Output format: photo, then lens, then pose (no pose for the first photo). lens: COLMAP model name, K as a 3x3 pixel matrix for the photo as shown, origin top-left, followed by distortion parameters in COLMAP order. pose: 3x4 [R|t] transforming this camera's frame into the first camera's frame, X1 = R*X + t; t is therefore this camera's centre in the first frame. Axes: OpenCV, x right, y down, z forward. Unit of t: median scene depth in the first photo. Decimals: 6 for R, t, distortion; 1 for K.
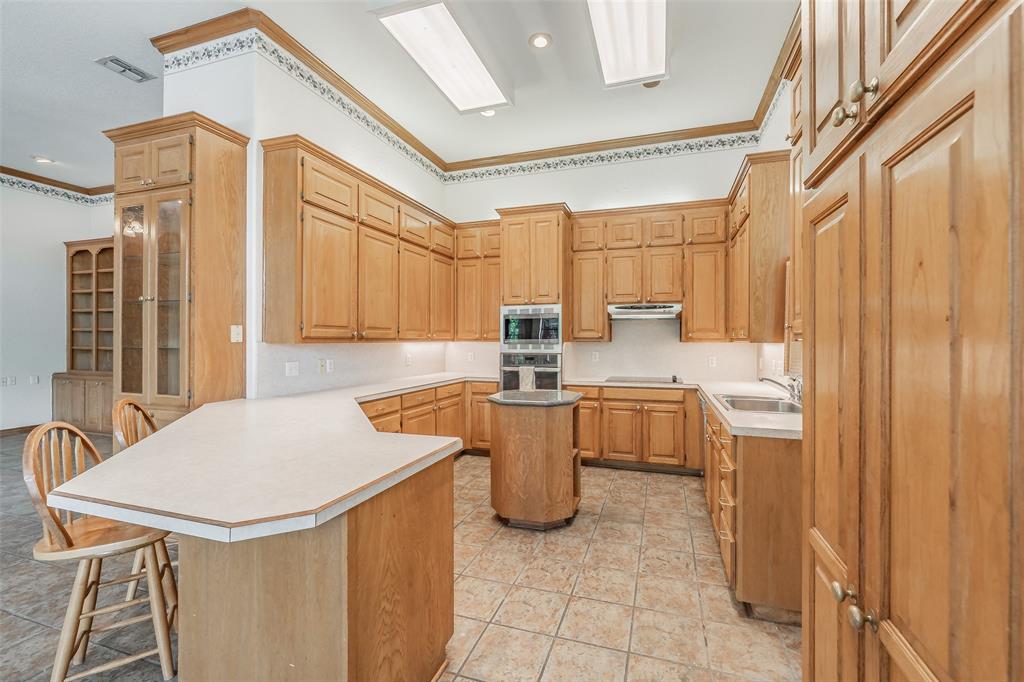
lens RADIAL K [[404.2, 0, 513.7], [0, 404.2, 337.9], [0, 0, 1]] dist [0.000083, -0.000066]
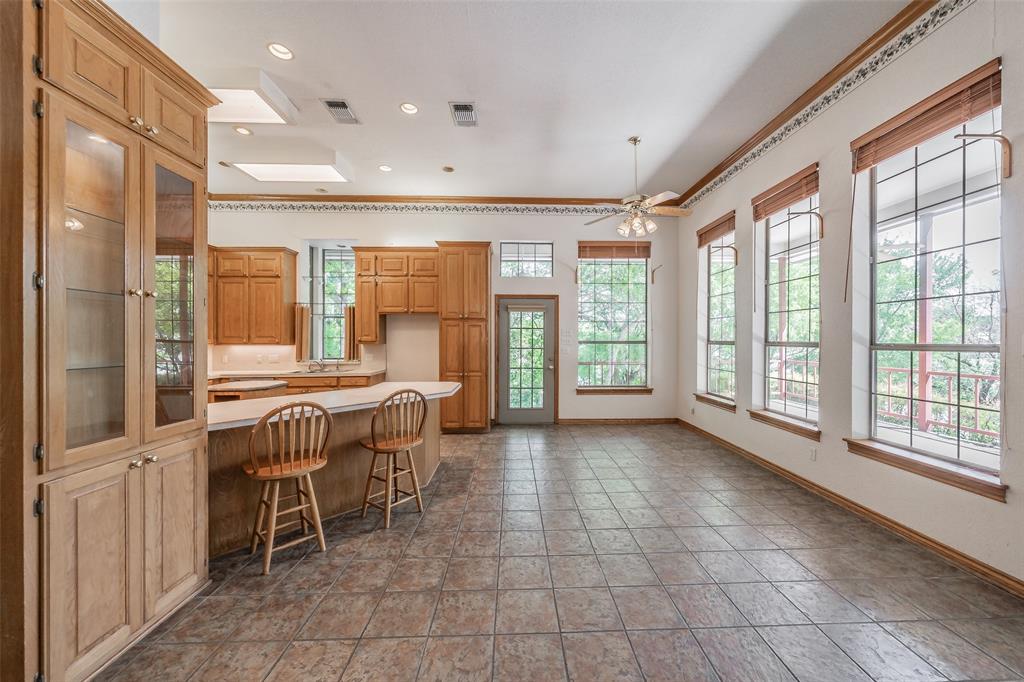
lens RADIAL K [[366.5, 0, 528.7], [0, 366.5, 341.4], [0, 0, 1]] dist [-0.001120, -0.000209]
pose [[-0.327850, -0.004963, 0.944717, -0.989954], [-0.001288, 0.999988, 0.004806, -0.011419], [-0.944729, 0.000358, -0.327853, 0.327513]]
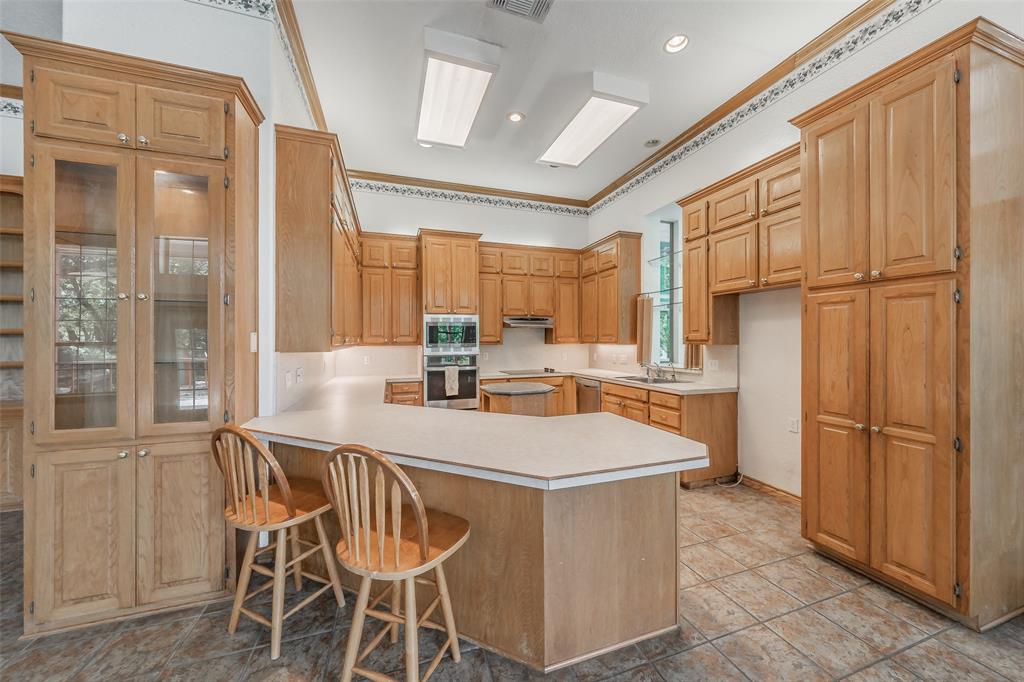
lens RADIAL K [[358.2, 0, 509.7], [0, 358.2, 339.4], [0, 0, 1]] dist [-0.000834, -0.000175]
pose [[0.817660, -0.004775, 0.575681, -0.437156], [0.004335, 0.999988, 0.002137, -0.010236], [-0.575685, 0.000748, 0.817671, 0.042146]]
